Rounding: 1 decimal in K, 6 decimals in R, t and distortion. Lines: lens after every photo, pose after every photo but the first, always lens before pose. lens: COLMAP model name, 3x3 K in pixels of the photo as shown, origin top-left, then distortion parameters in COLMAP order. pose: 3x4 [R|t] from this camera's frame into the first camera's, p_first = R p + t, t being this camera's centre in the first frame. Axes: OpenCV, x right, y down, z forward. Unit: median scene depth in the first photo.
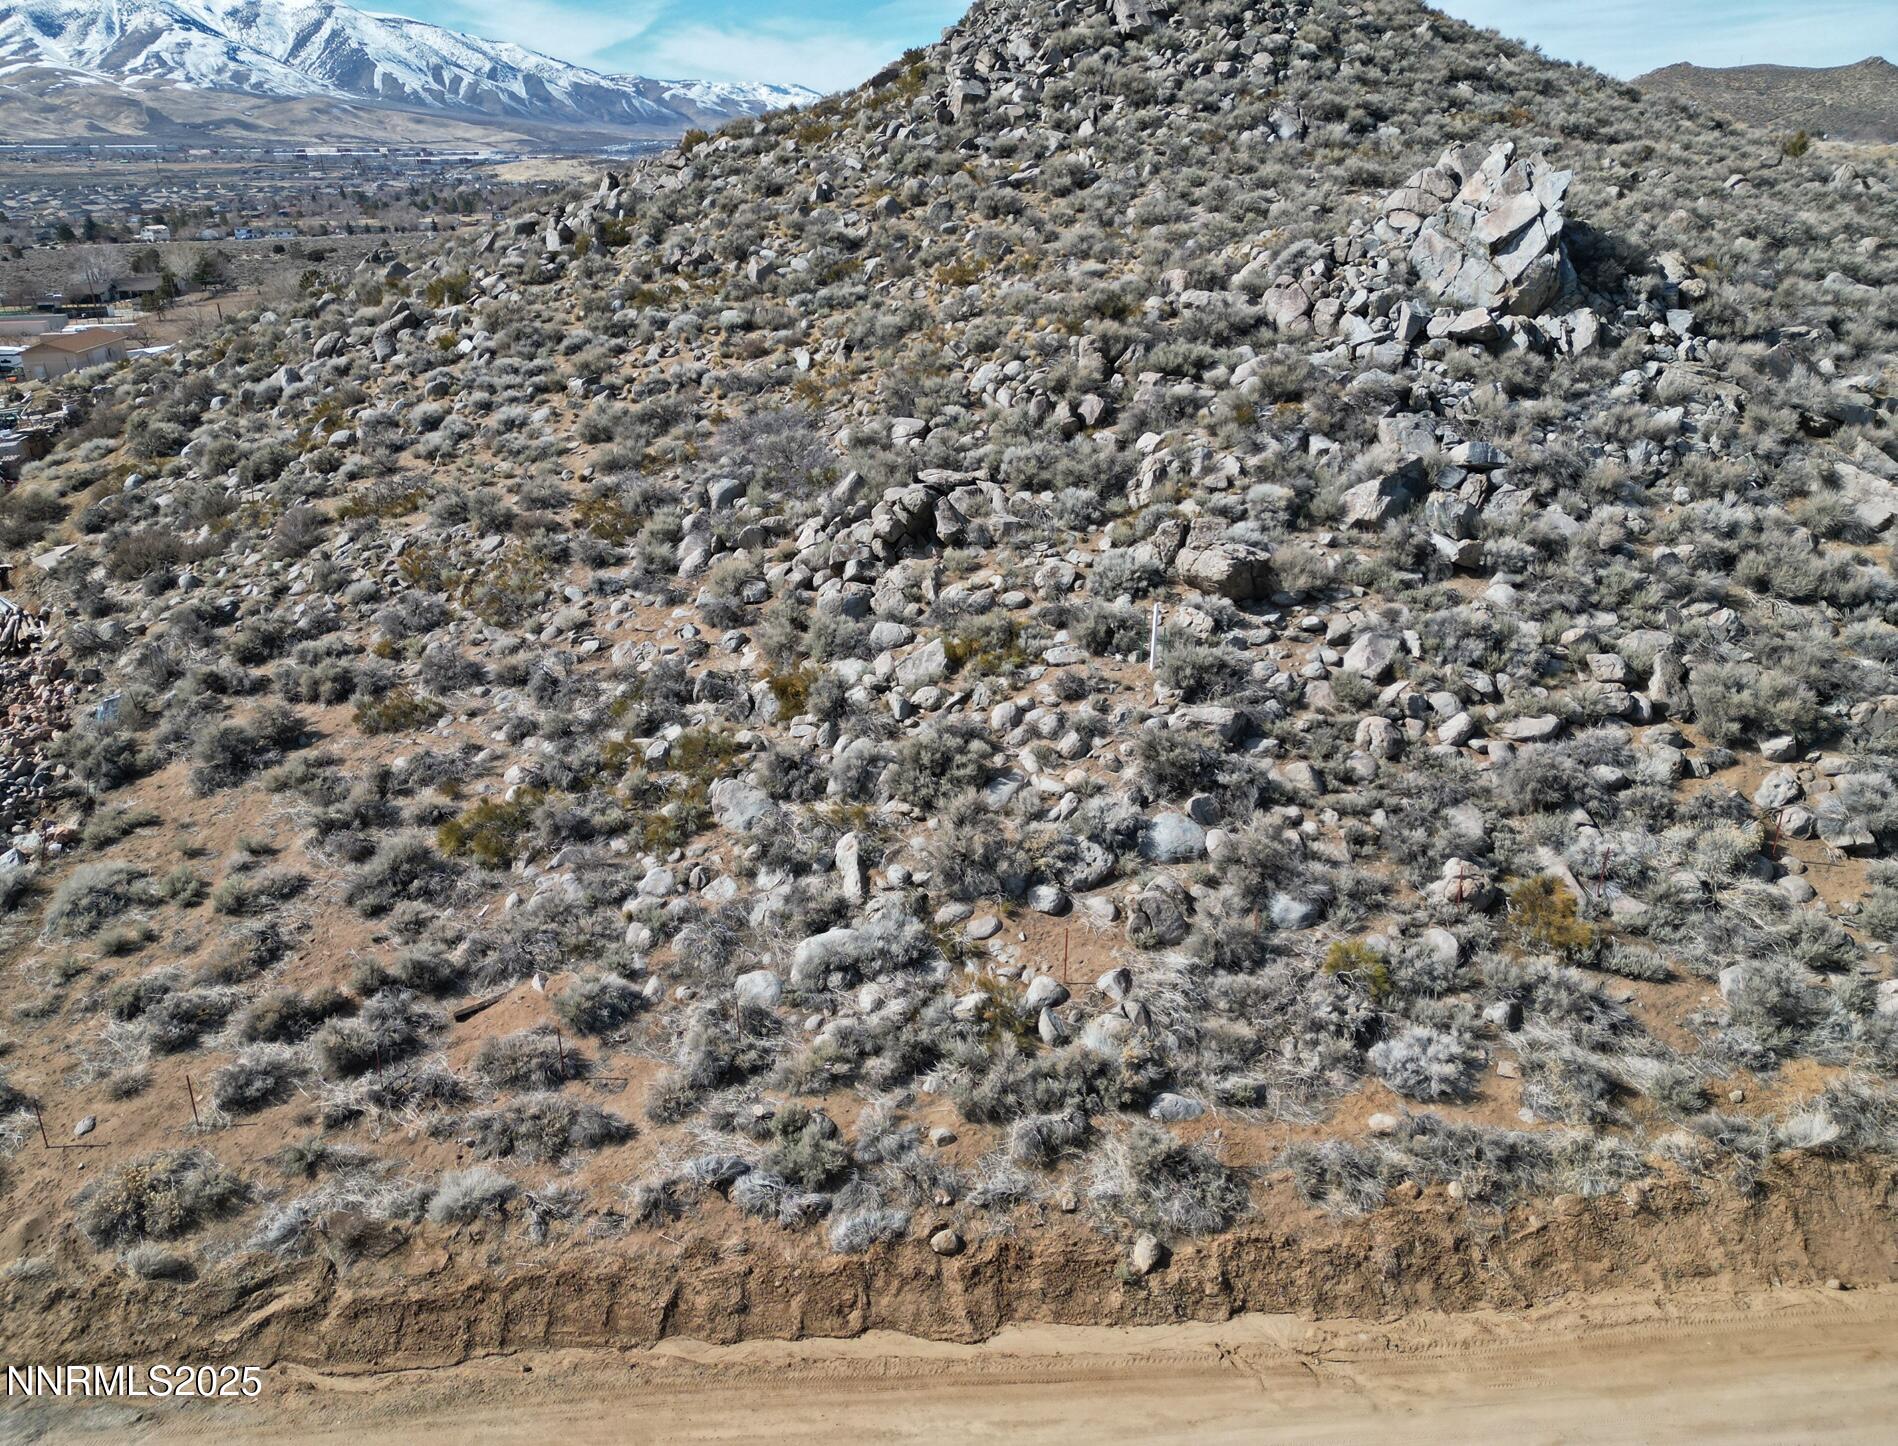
lens RADIAL K [[1367.4, 0, 886.0], [0, 1367.4, 717.0], [0, 0, 1]] dist [0.078897, -0.078462]
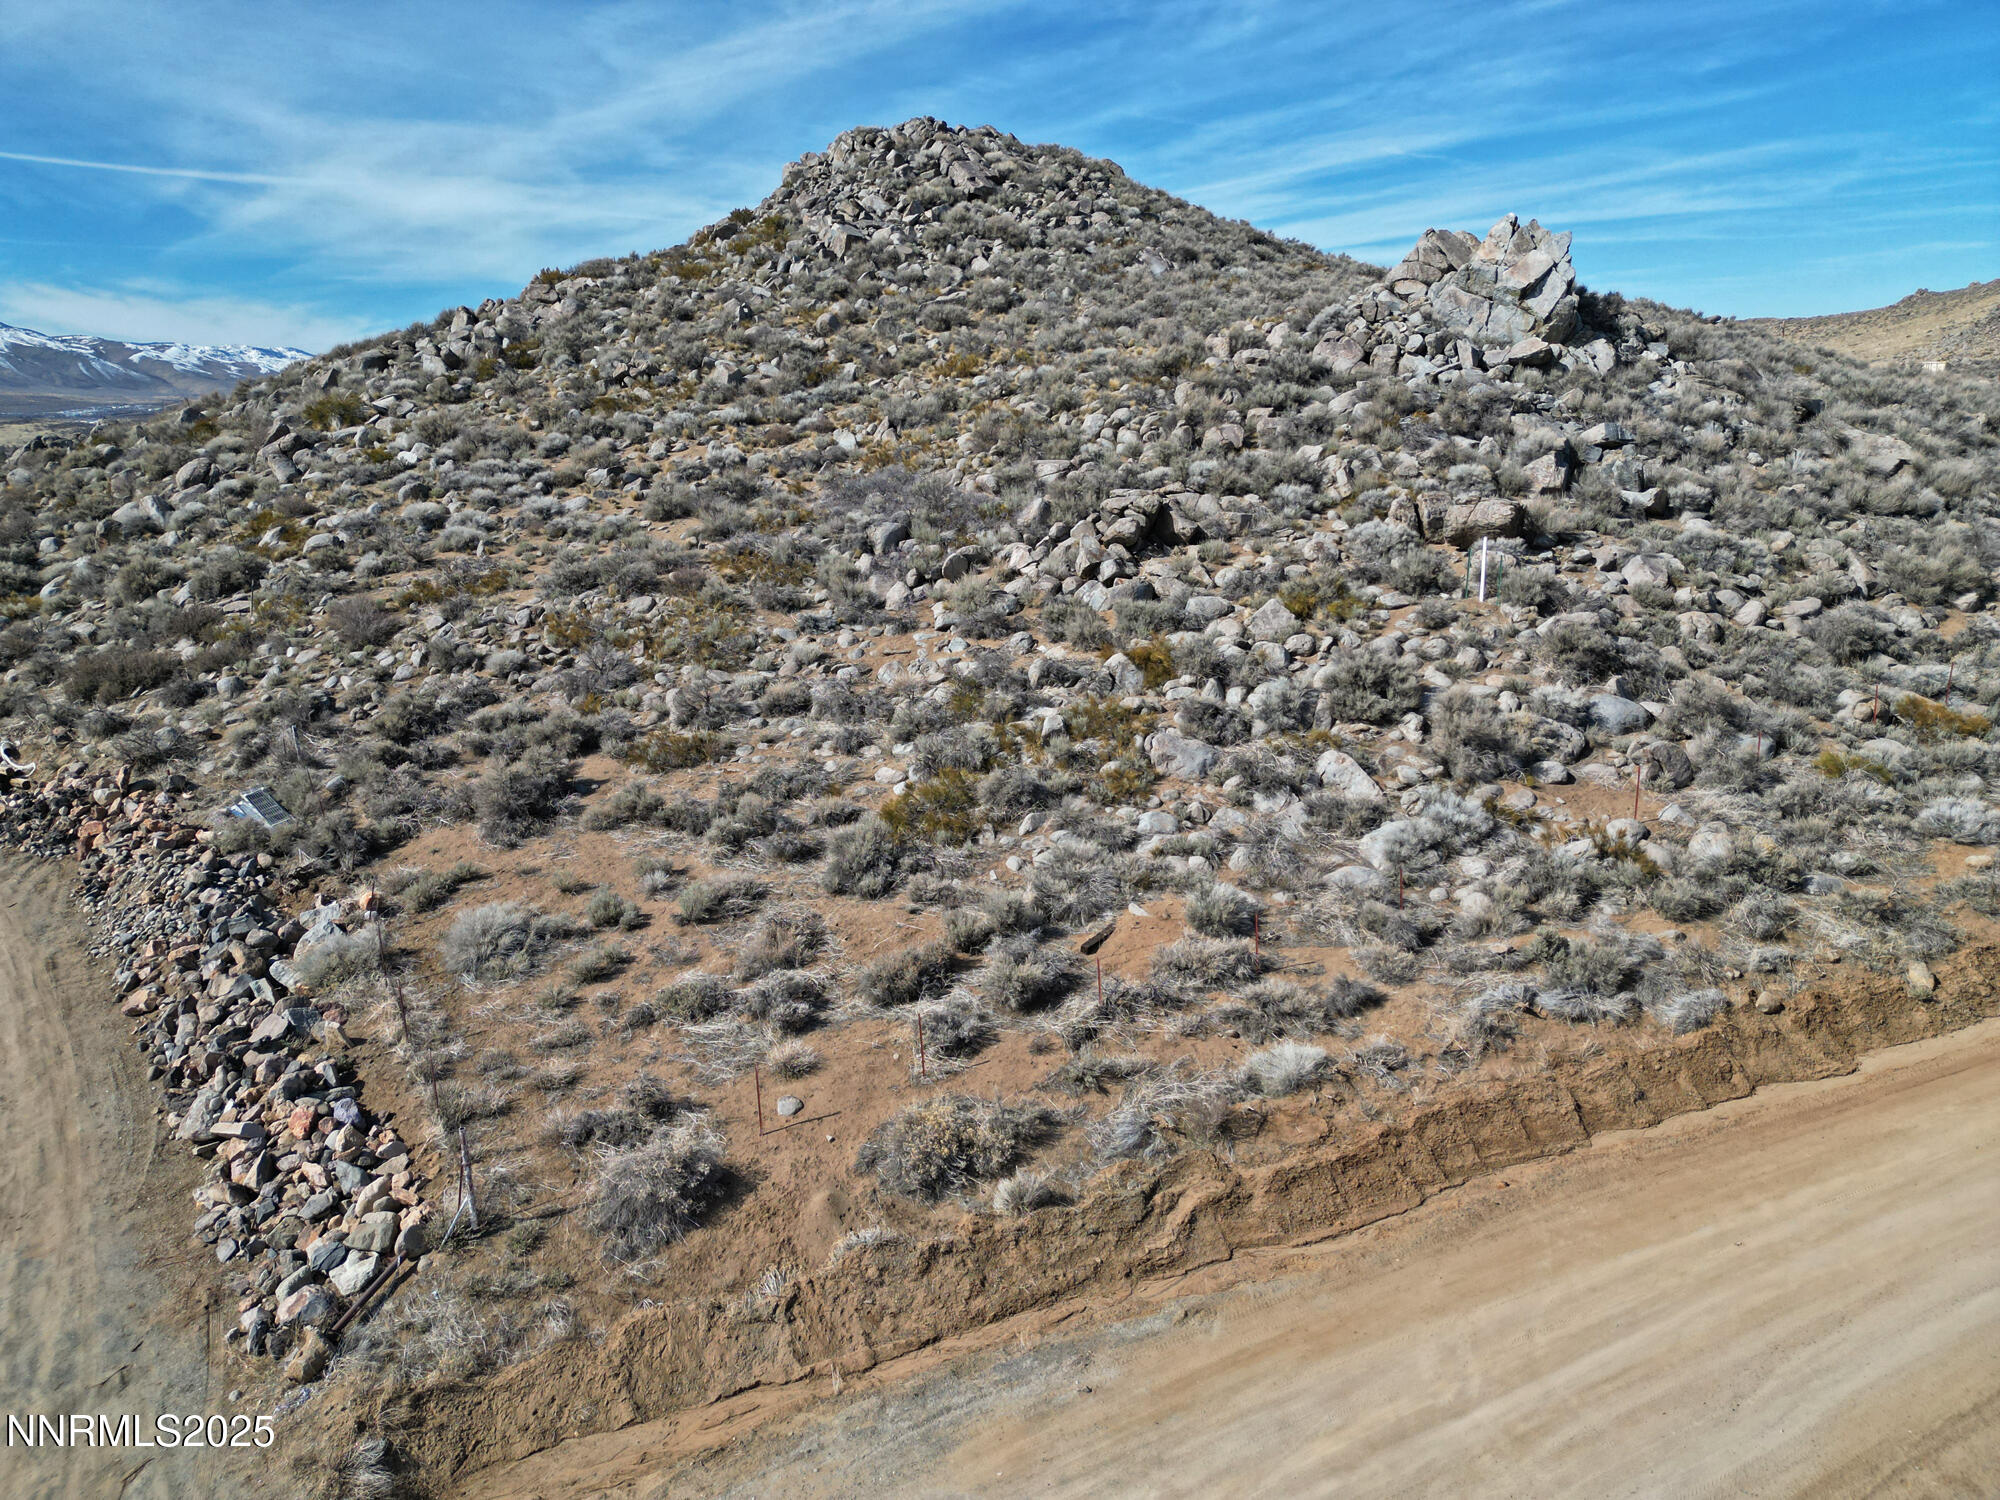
lens RADIAL K [[1388.9, 0, 1000.0], [0, 1388.9, 750.0], [0, 0, 1]] dist [0.091898, -0.098967]
pose [[0.930011, -0.096705, 0.354582, -0.508971], [0.147323, 0.981953, -0.118597, 0.141115], [-0.336714, 0.162534, 0.927473, 0.108040]]
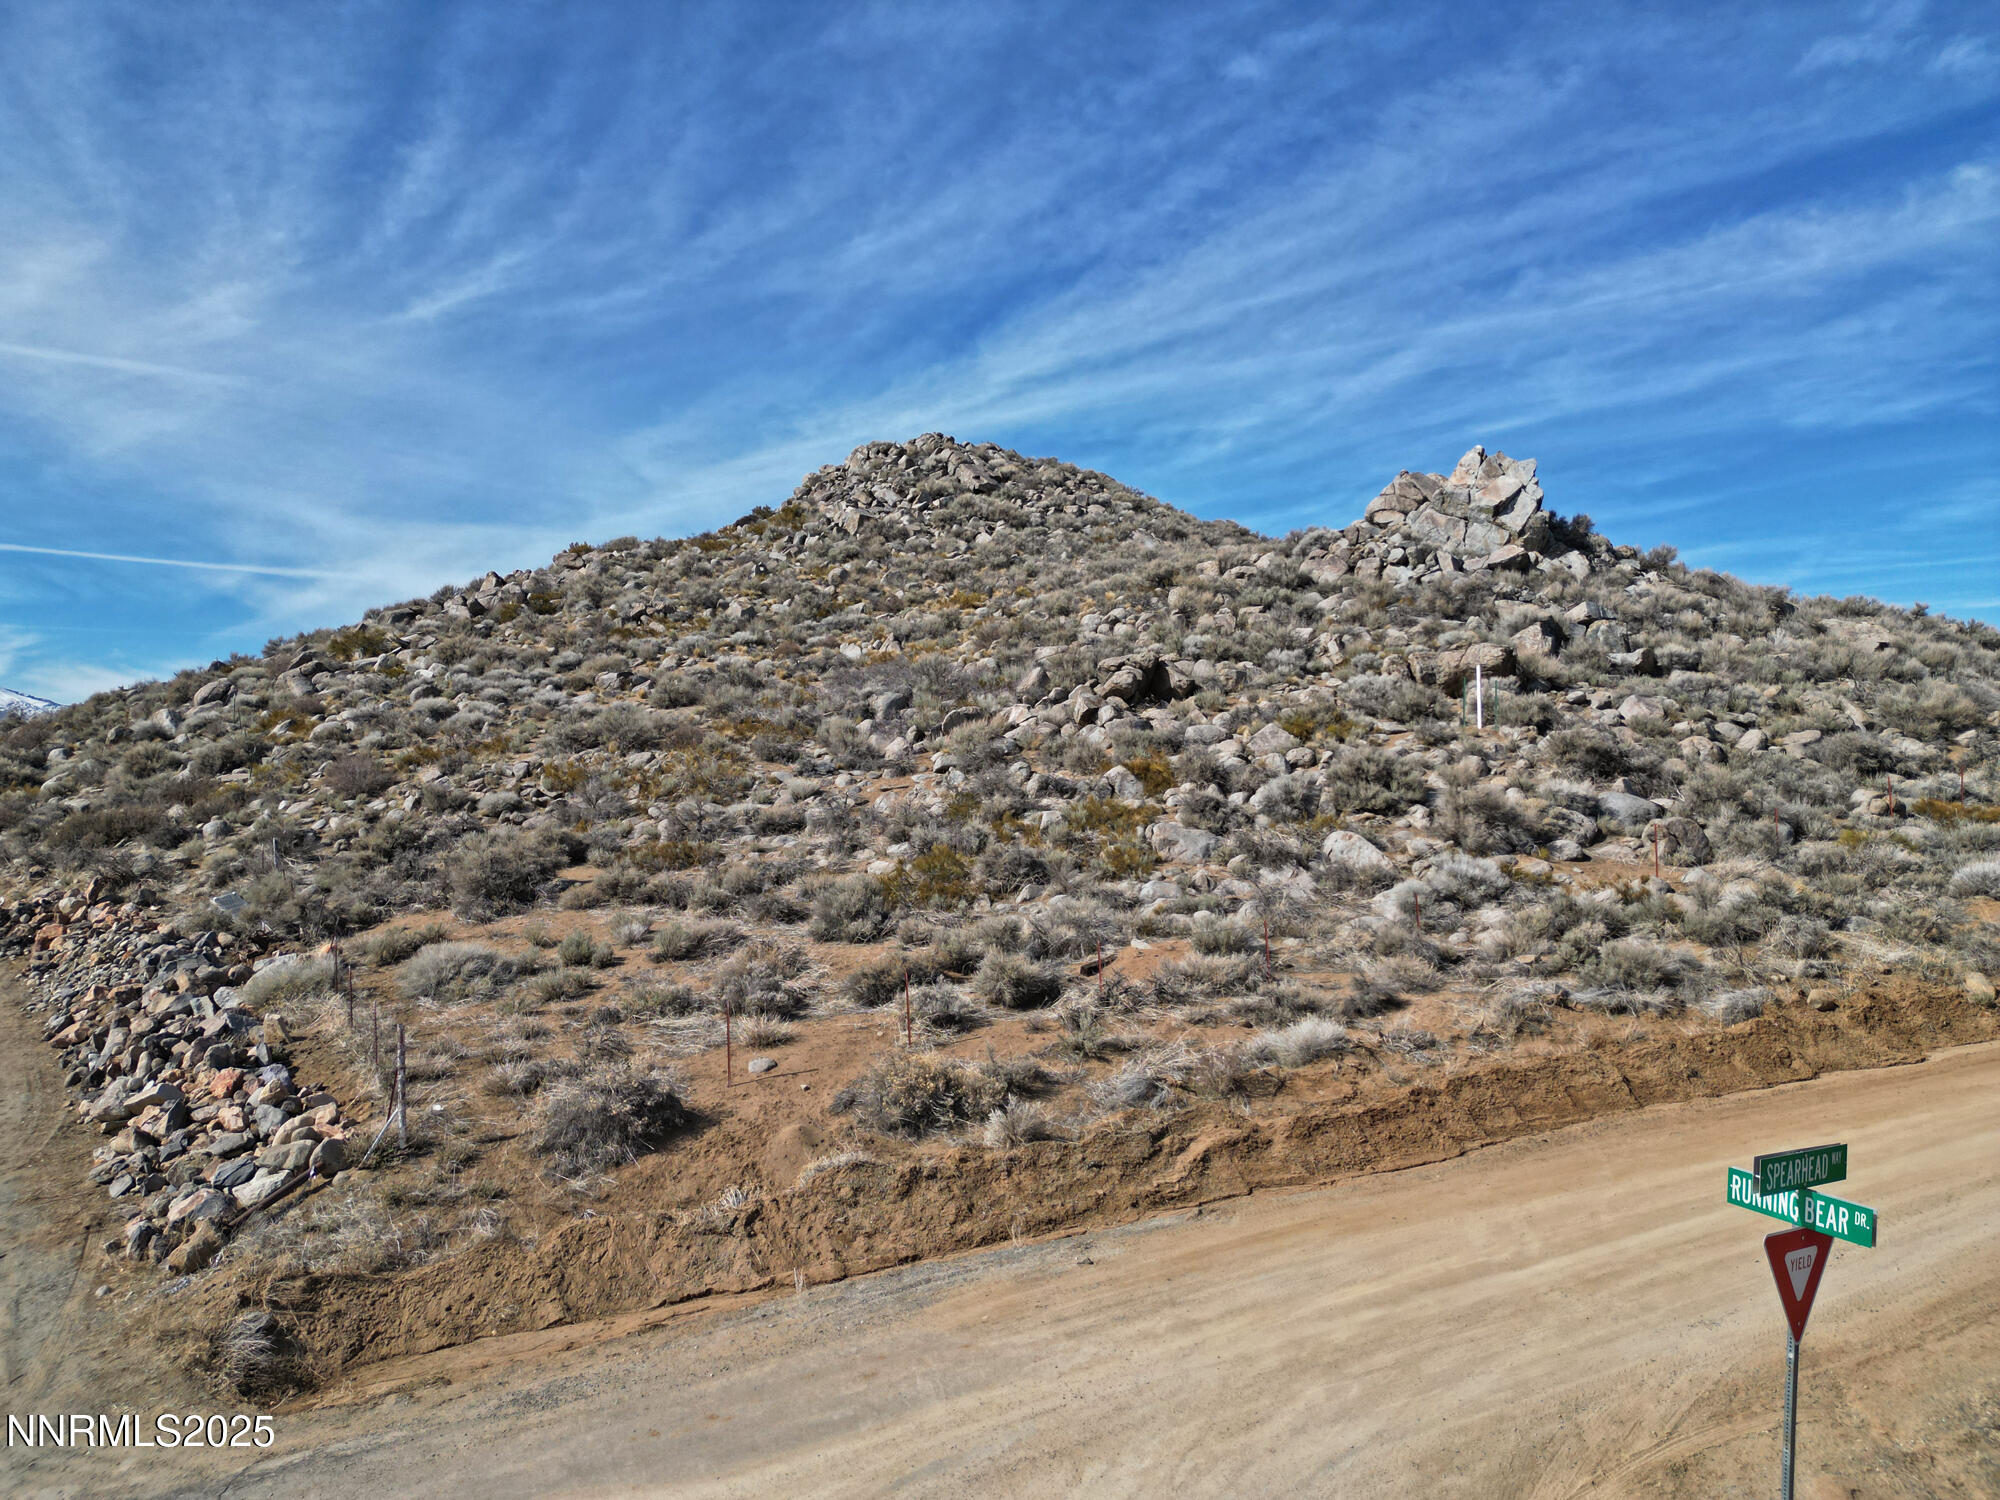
lens RADIAL K [[1388.9, 0, 1000.0], [0, 1388.9, 750.0], [0, 0, 1]] dist [0.091898, -0.098967]
pose [[0.930871, 0.001602, 0.365344, -0.508398], [0.141376, 0.920507, -0.364253, 0.299035], [-0.336885, 0.390724, 0.856647, 0.168094]]
